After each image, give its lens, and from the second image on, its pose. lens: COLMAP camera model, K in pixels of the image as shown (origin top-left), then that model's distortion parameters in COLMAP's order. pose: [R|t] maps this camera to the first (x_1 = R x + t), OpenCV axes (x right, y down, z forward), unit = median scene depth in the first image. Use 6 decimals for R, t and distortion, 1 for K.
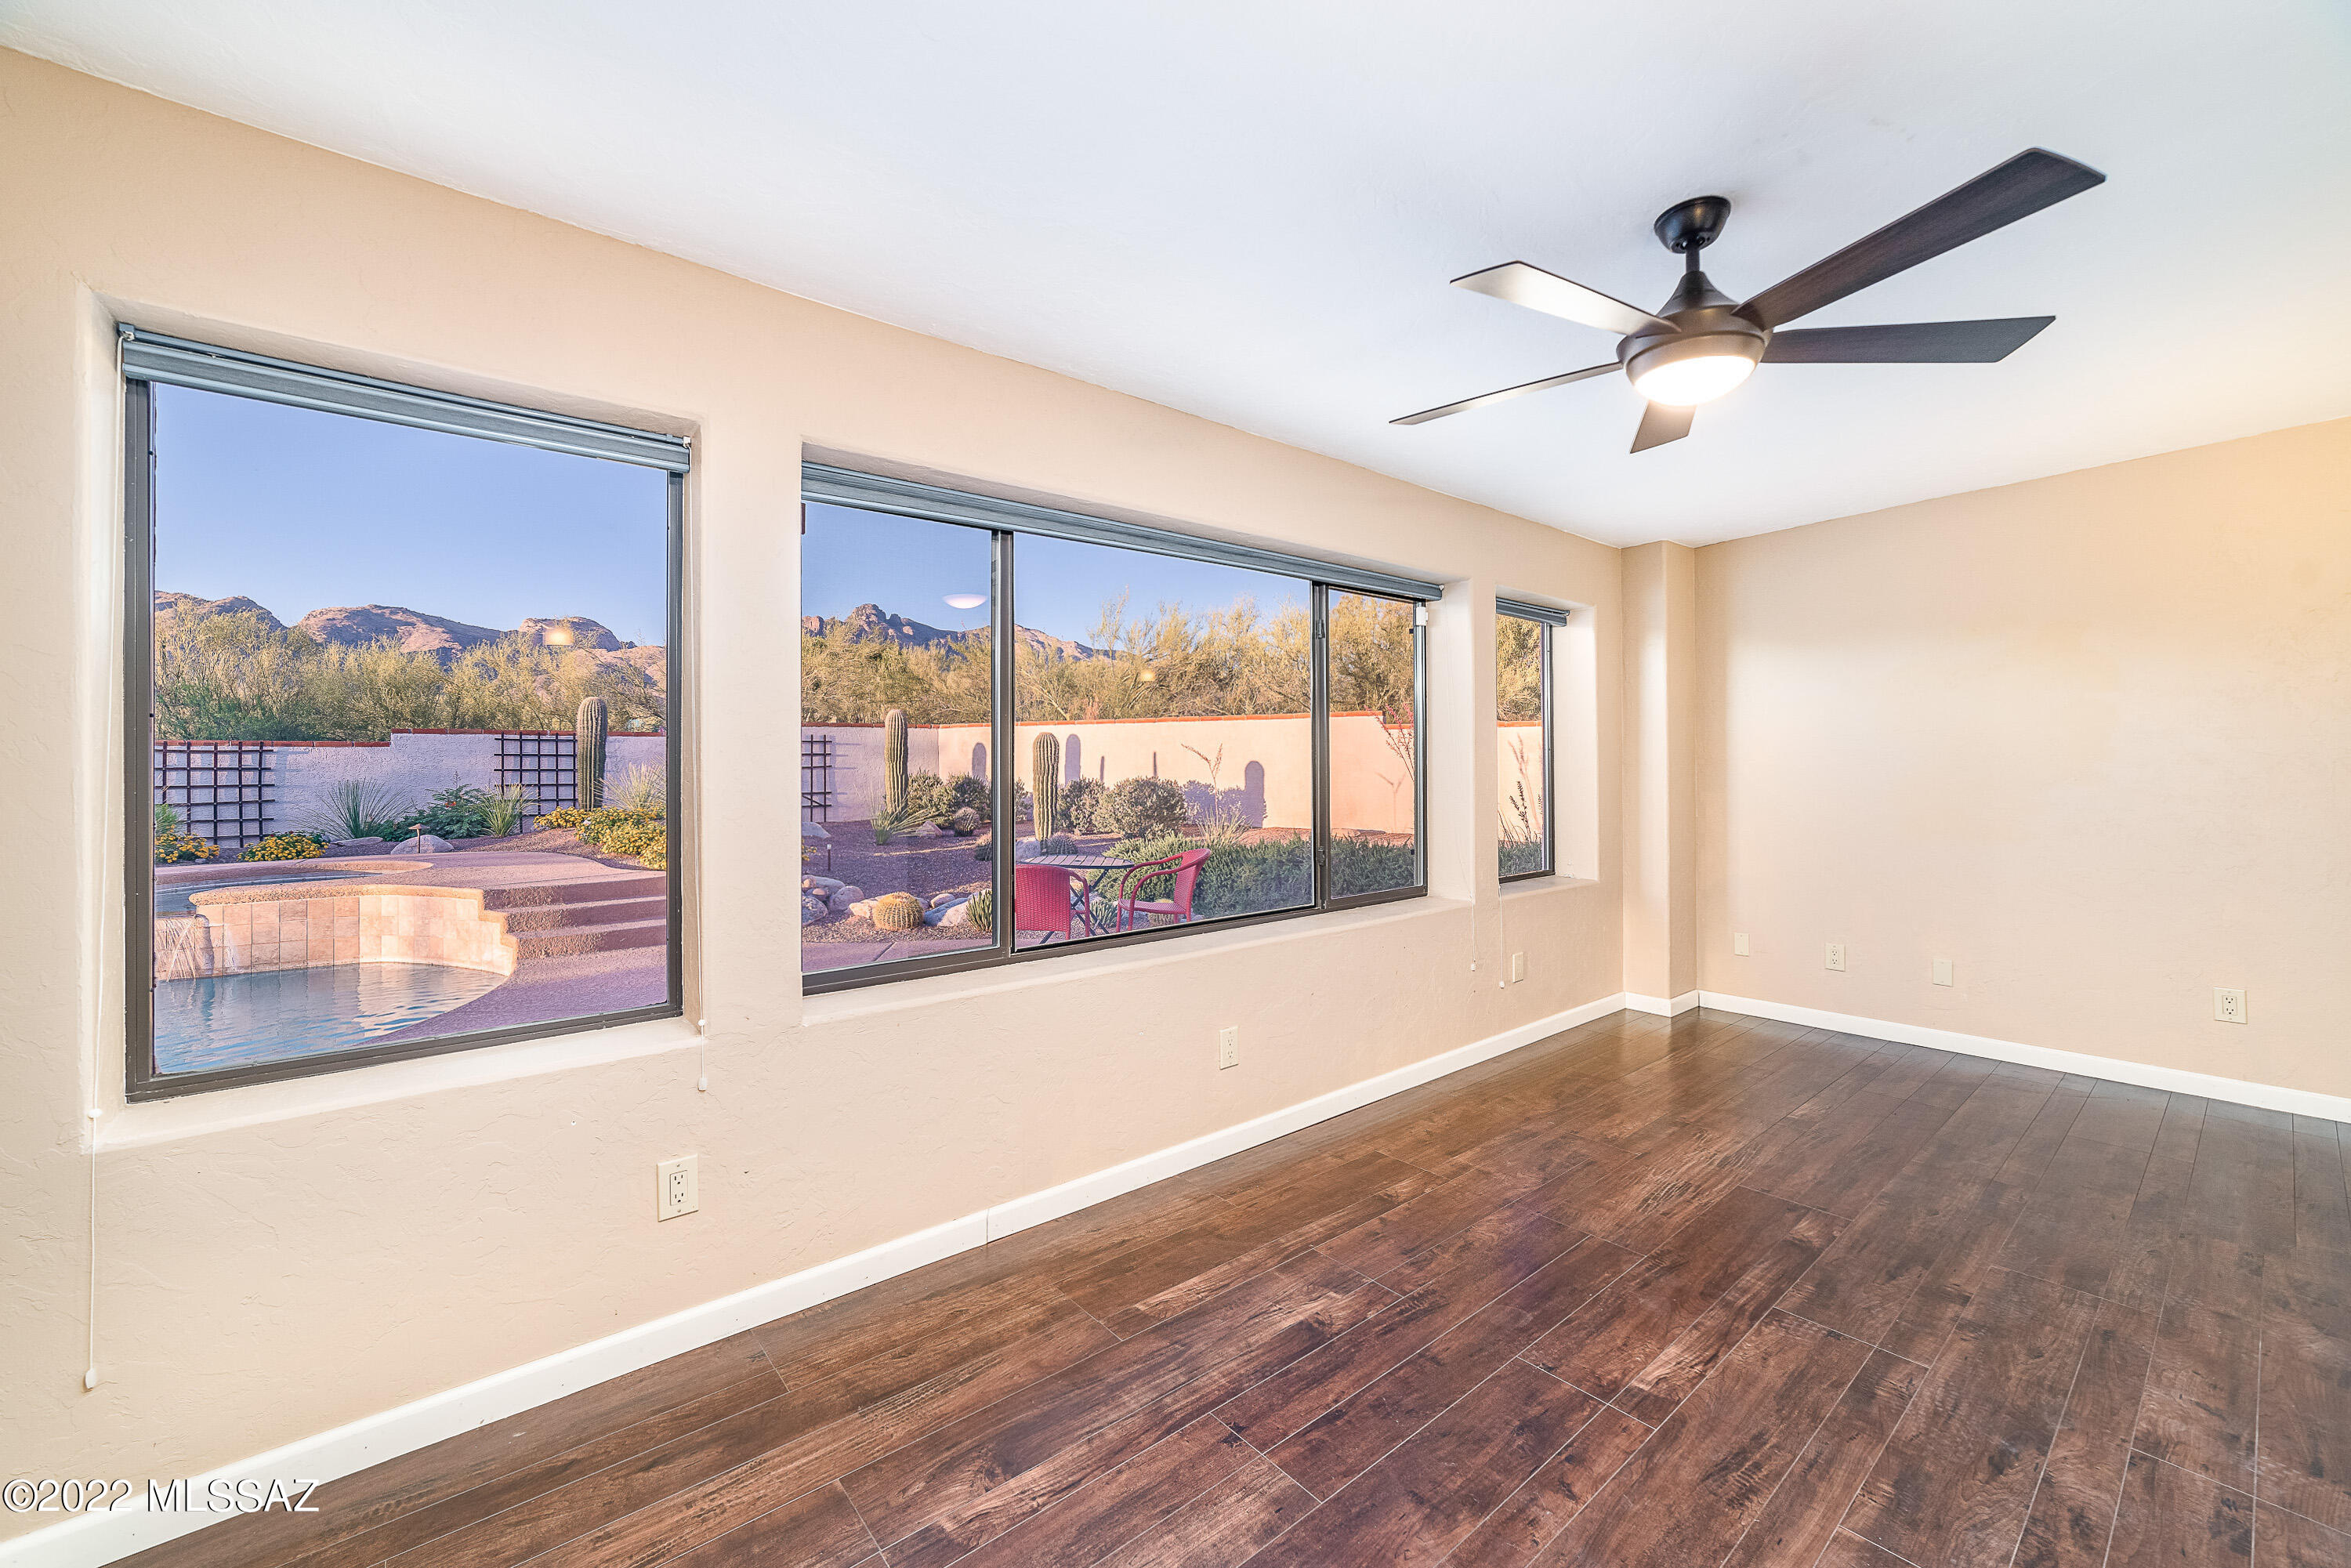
lens RADIAL K [[942.3, 0, 1173.5], [0, 942.3, 770.8], [0, 0, 1]] dist [-0.016852, 0.002827]
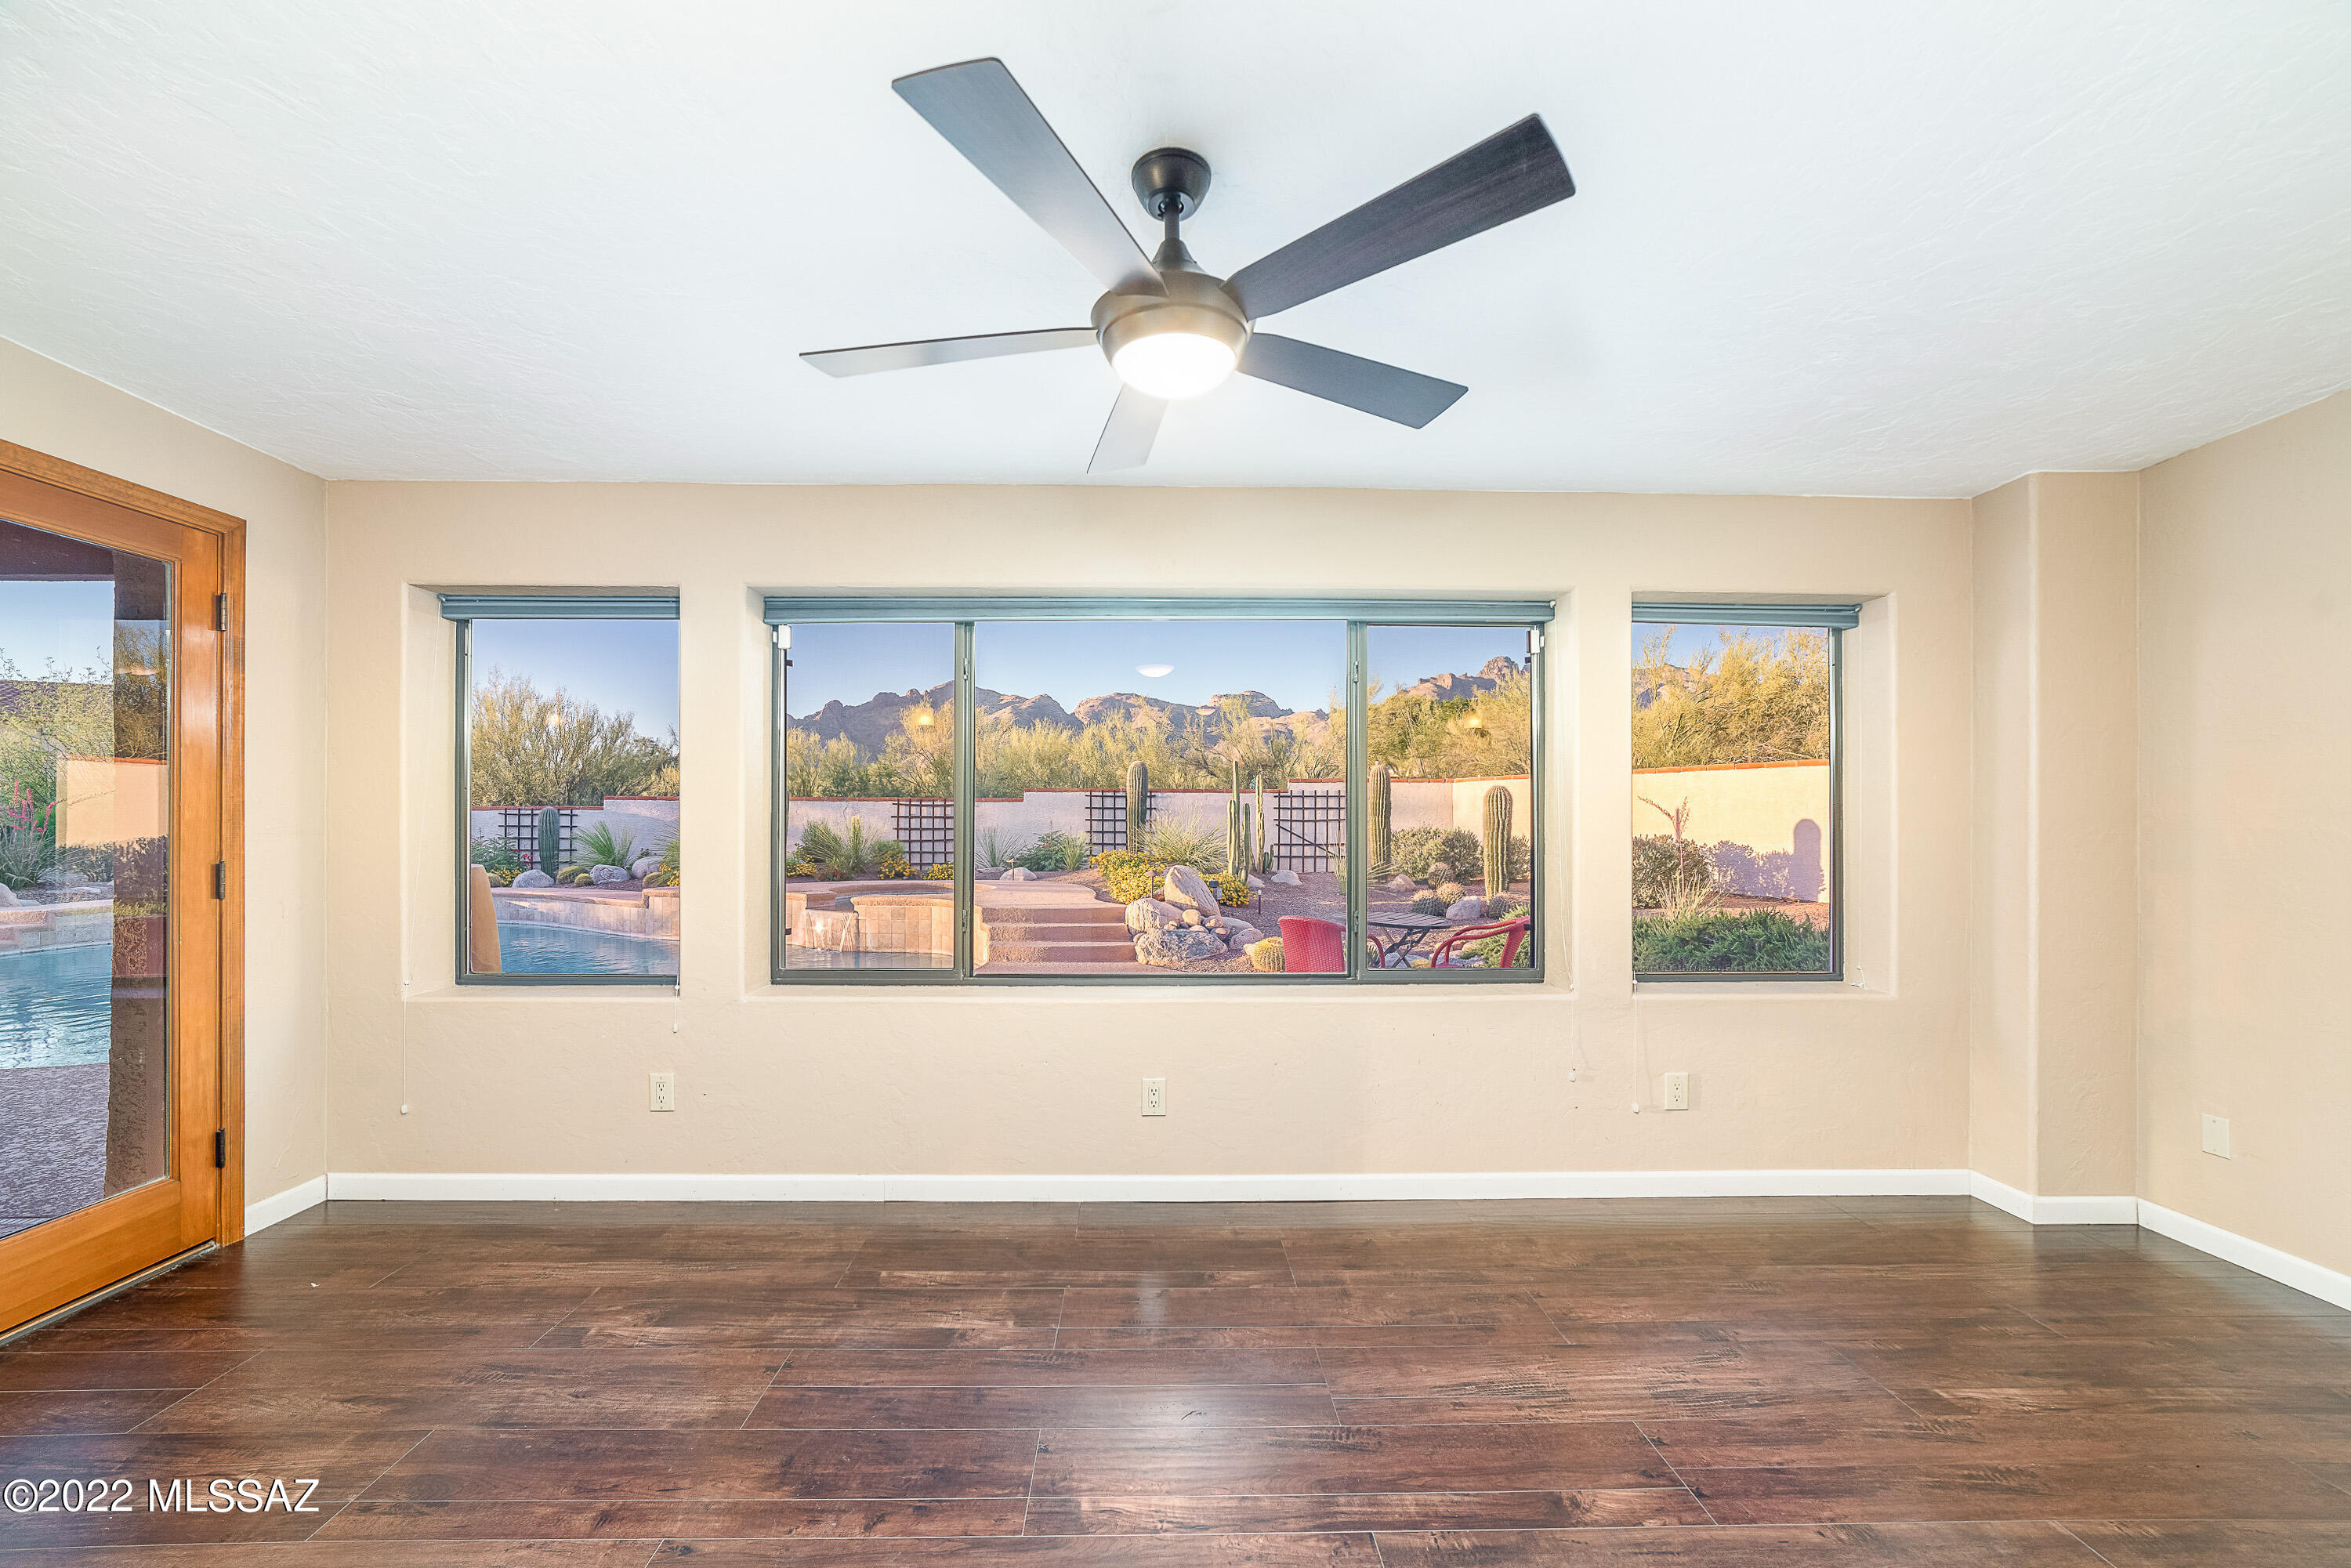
lens RADIAL K [[942.3, 0, 1164.3], [0, 942.3, 825.2], [0, 0, 1]] dist [-0.016852, 0.002827]
pose [[0.781375, 0.013349, -0.623919, 0.790065], [-0.012864, 0.999903, 0.005282, -0.006974], [0.623929, 0.003899, 0.781471, 0.233789]]
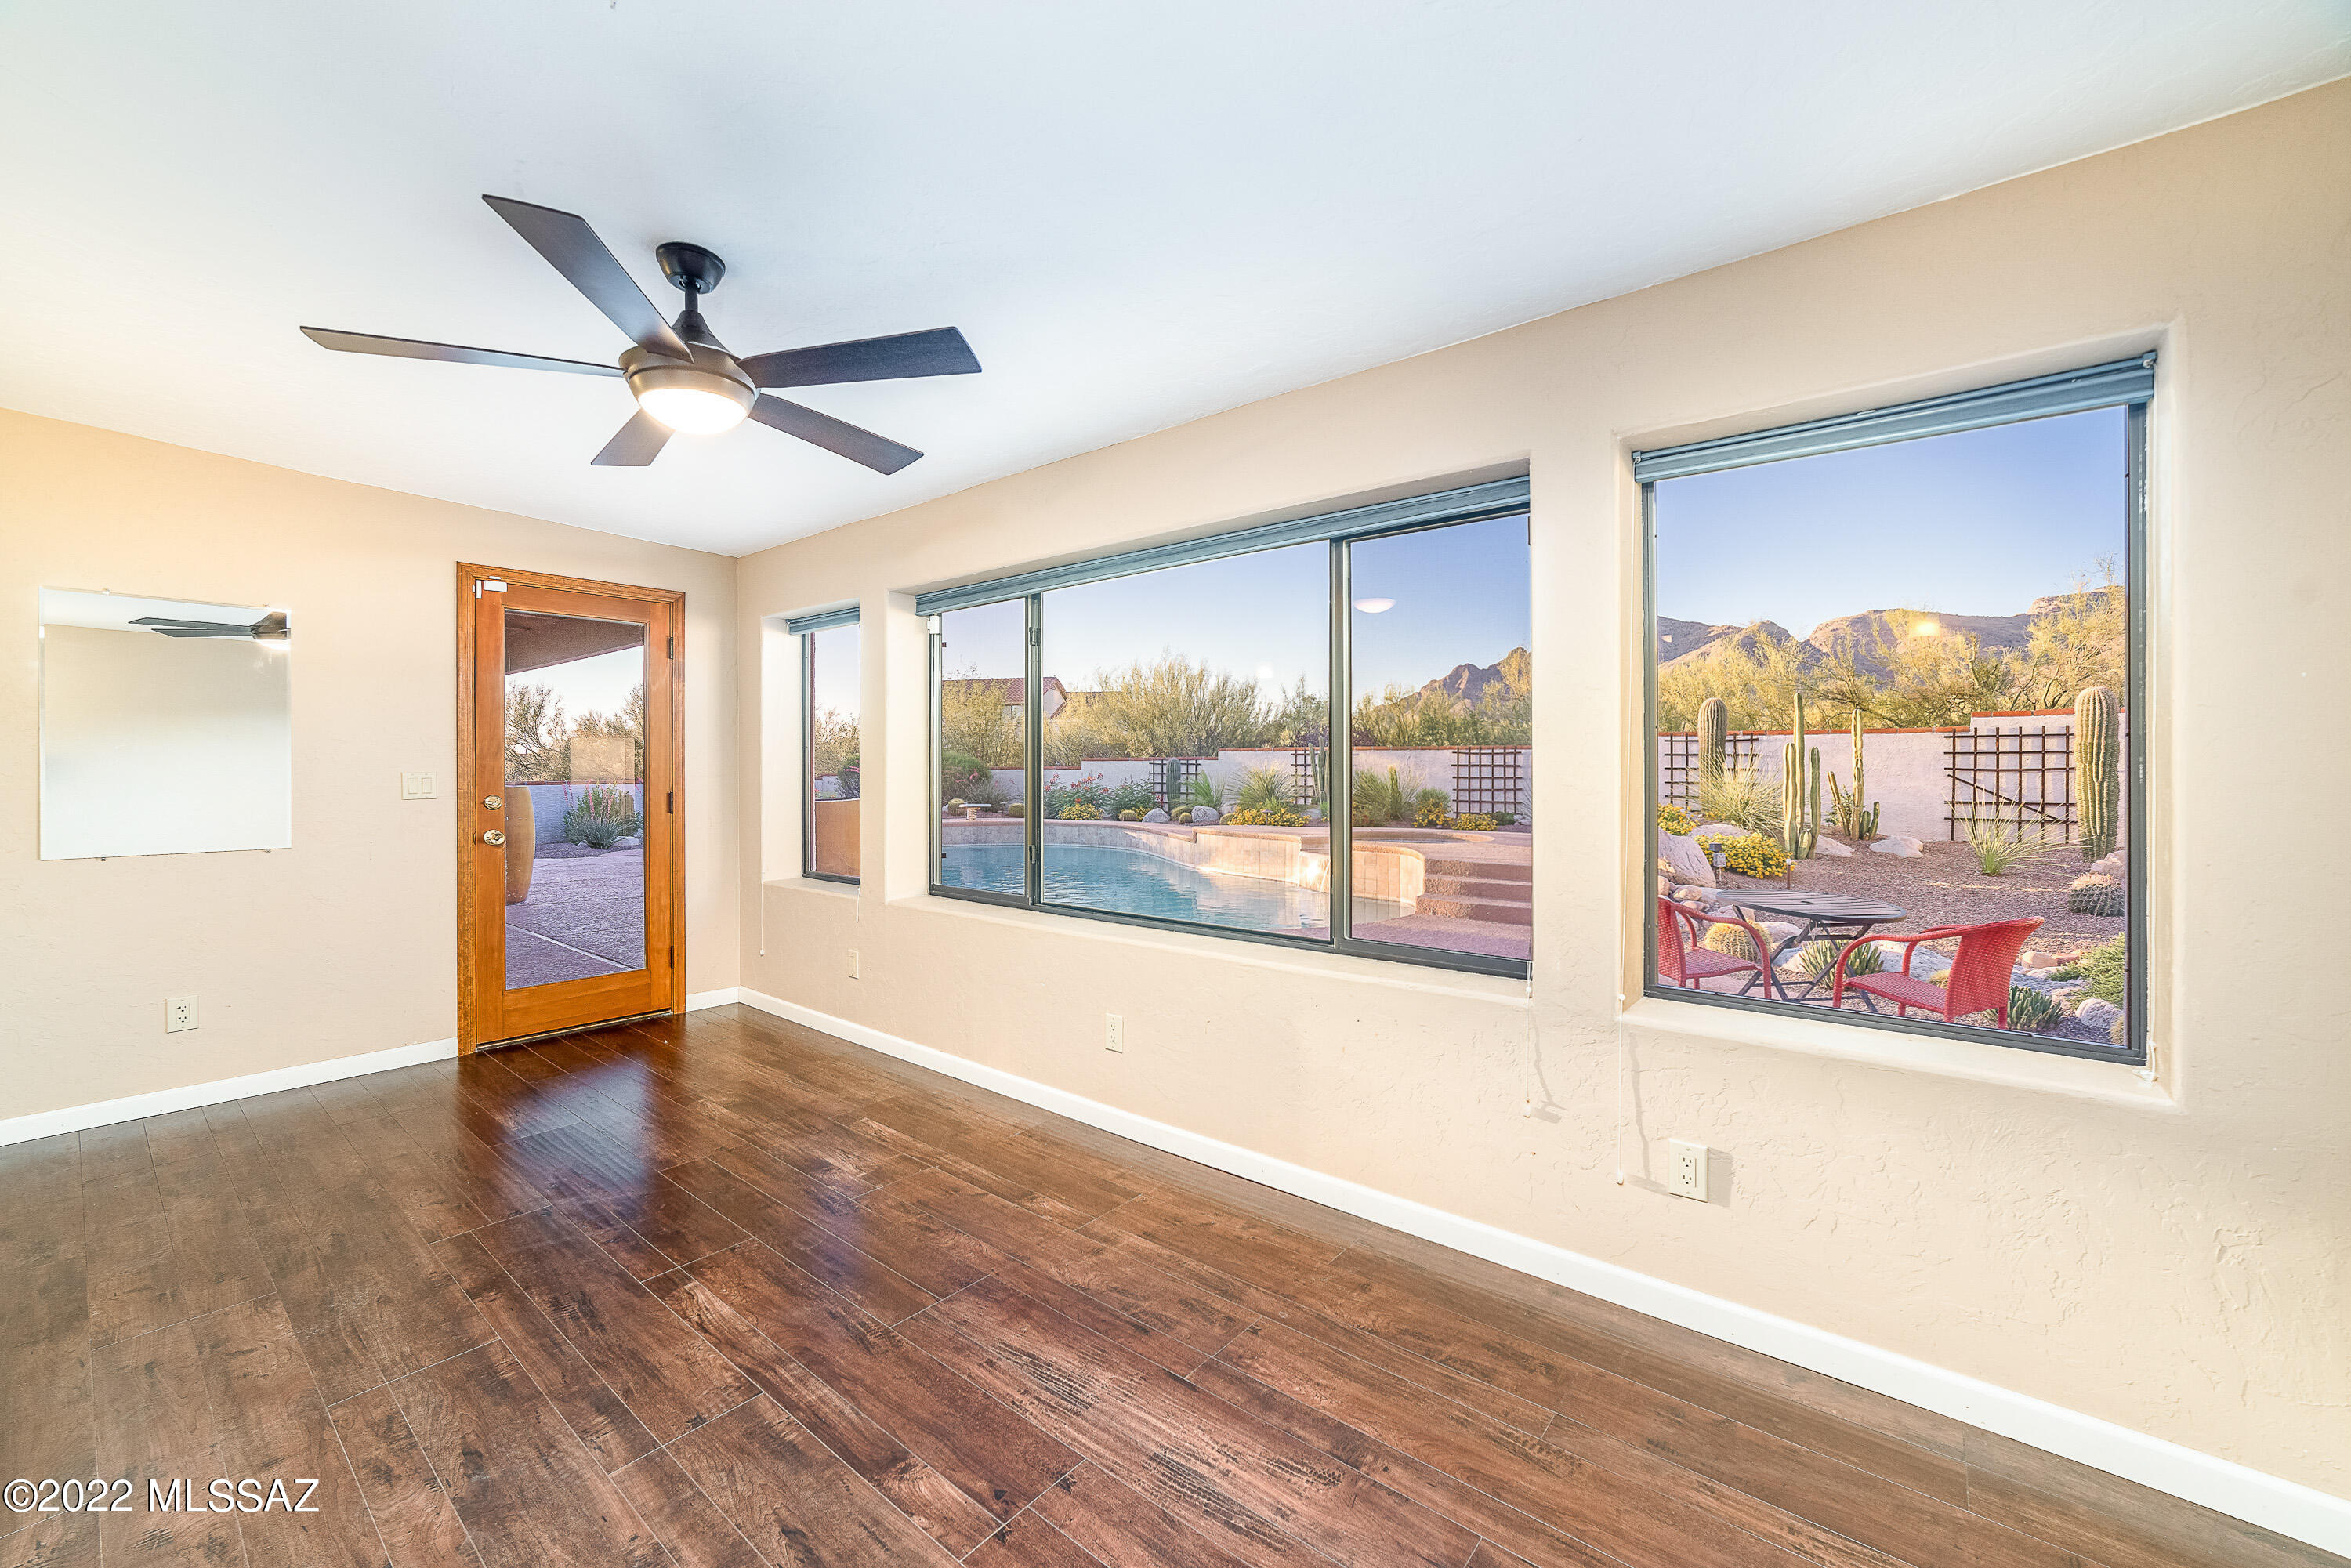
lens RADIAL K [[942.3, 0, 1157.9], [0, 942.3, 784.2], [0, 0, 1]] dist [-0.016852, 0.002827]
pose [[0.174429, 0.025806, -0.984331, 1.249850], [-0.009816, 0.999652, 0.024469, -0.015536], [0.984621, 0.005394, 0.174622, 0.970508]]
